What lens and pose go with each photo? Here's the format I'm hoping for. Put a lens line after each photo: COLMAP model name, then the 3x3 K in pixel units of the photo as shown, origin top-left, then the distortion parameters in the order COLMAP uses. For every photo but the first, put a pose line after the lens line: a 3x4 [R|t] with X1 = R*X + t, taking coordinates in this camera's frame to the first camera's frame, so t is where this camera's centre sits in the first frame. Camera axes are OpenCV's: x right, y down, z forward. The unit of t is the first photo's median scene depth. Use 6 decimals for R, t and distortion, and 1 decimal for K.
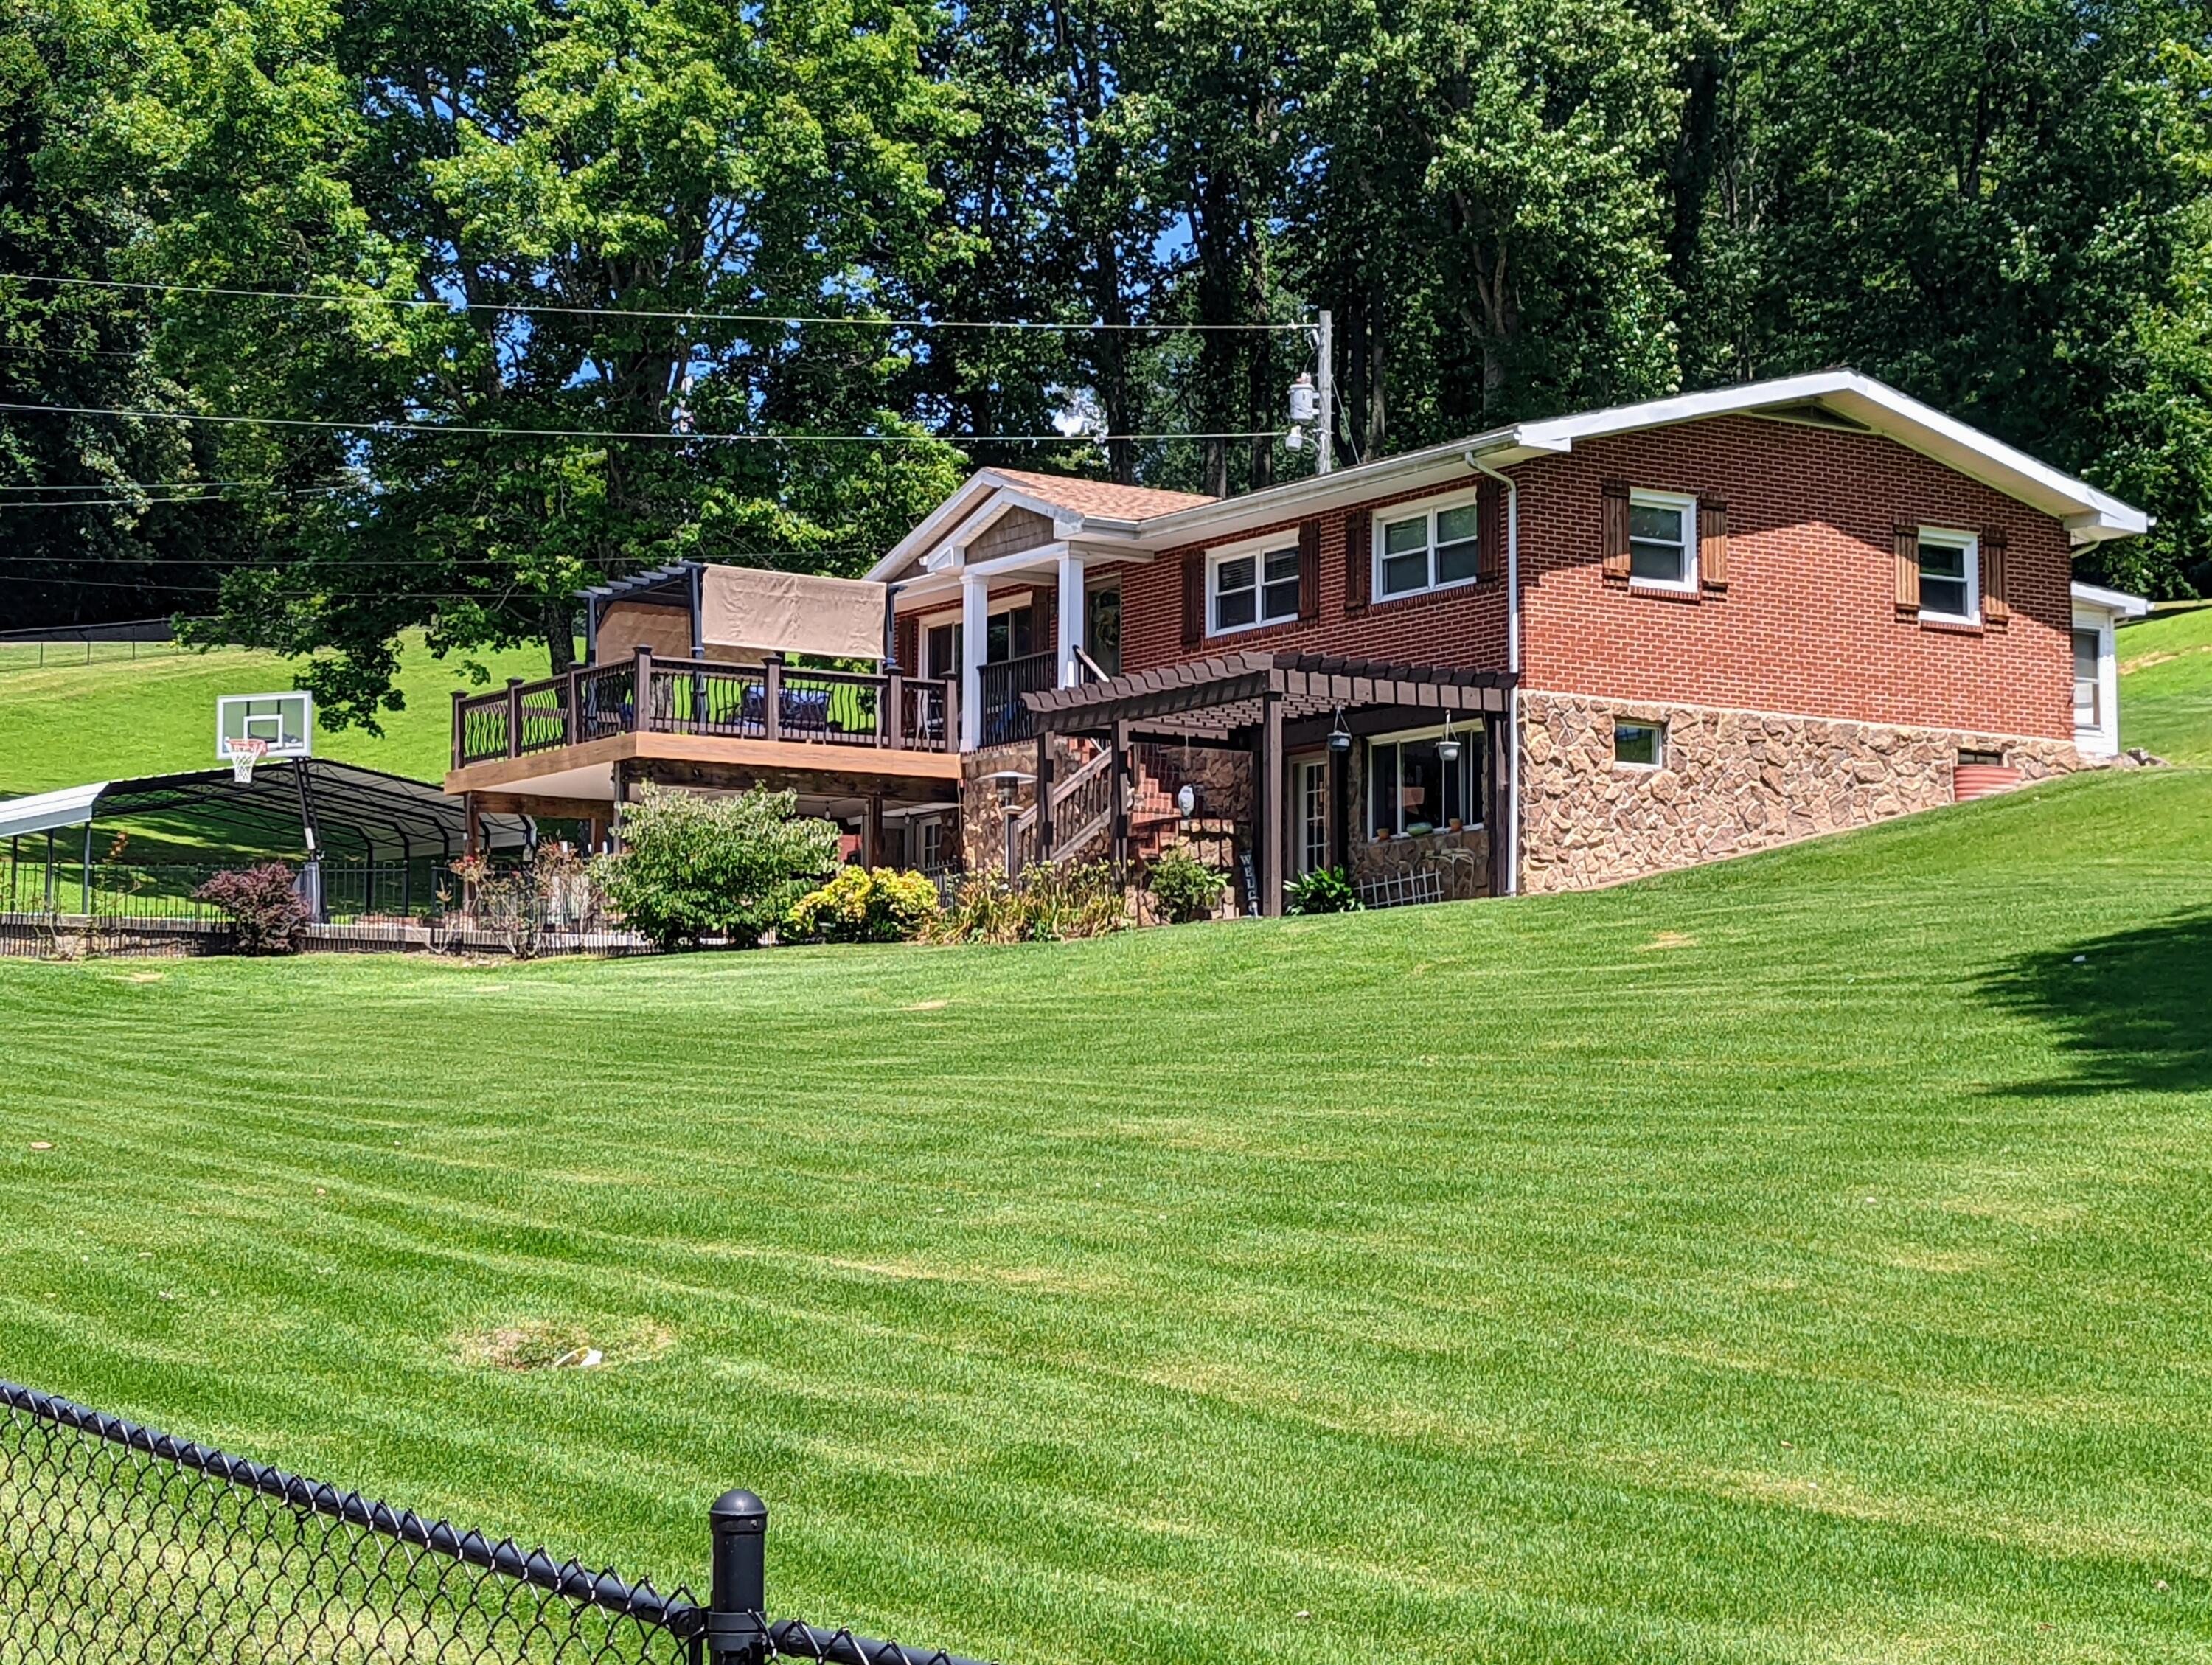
lens RADIAL K [[4102.8, 0, 1172.9], [0, 4102.8, 771.2], [0, 0, 1]] dist [0.165813, -0.108555]
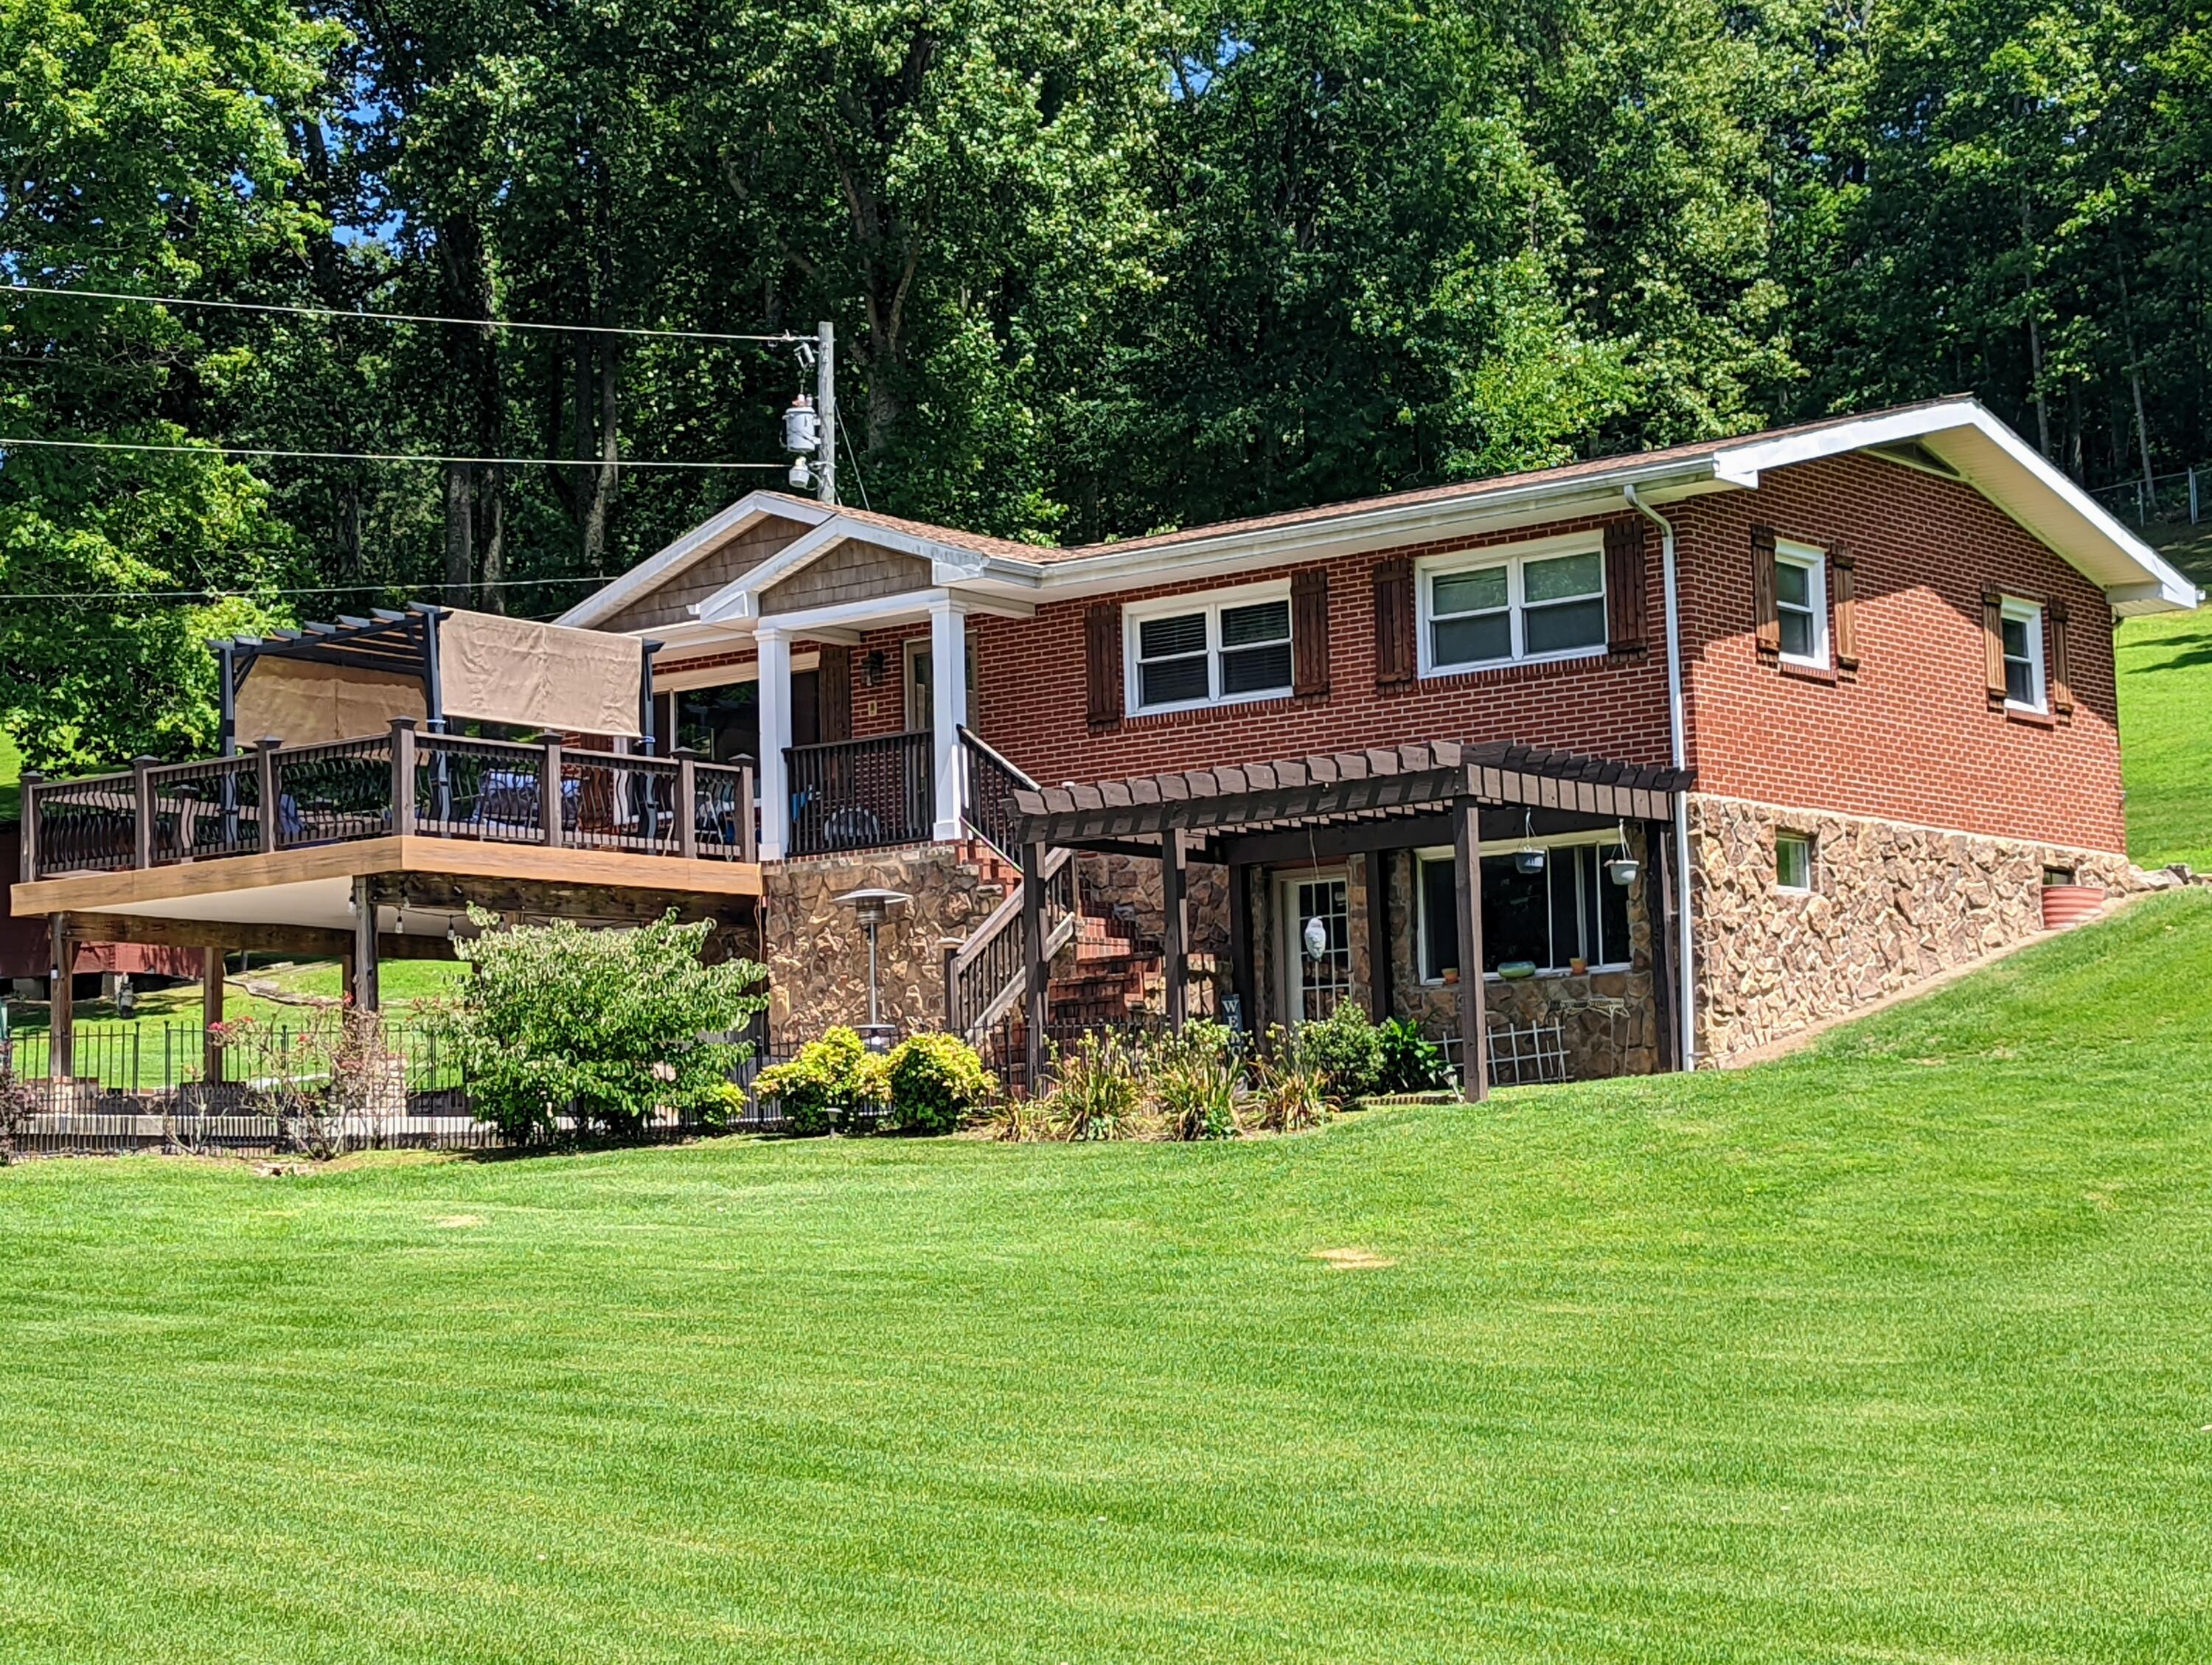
lens RADIAL K [[4102.8, 0, 1172.9], [0, 4102.8, 771.2], [0, 0, 1]] dist [0.165813, -0.108555]
pose [[0.951949, 0.009718, 0.306102, -0.231717], [-0.005033, 0.999858, -0.016088, -0.010227], [-0.306214, 0.013774, 0.951863, 0.271157]]
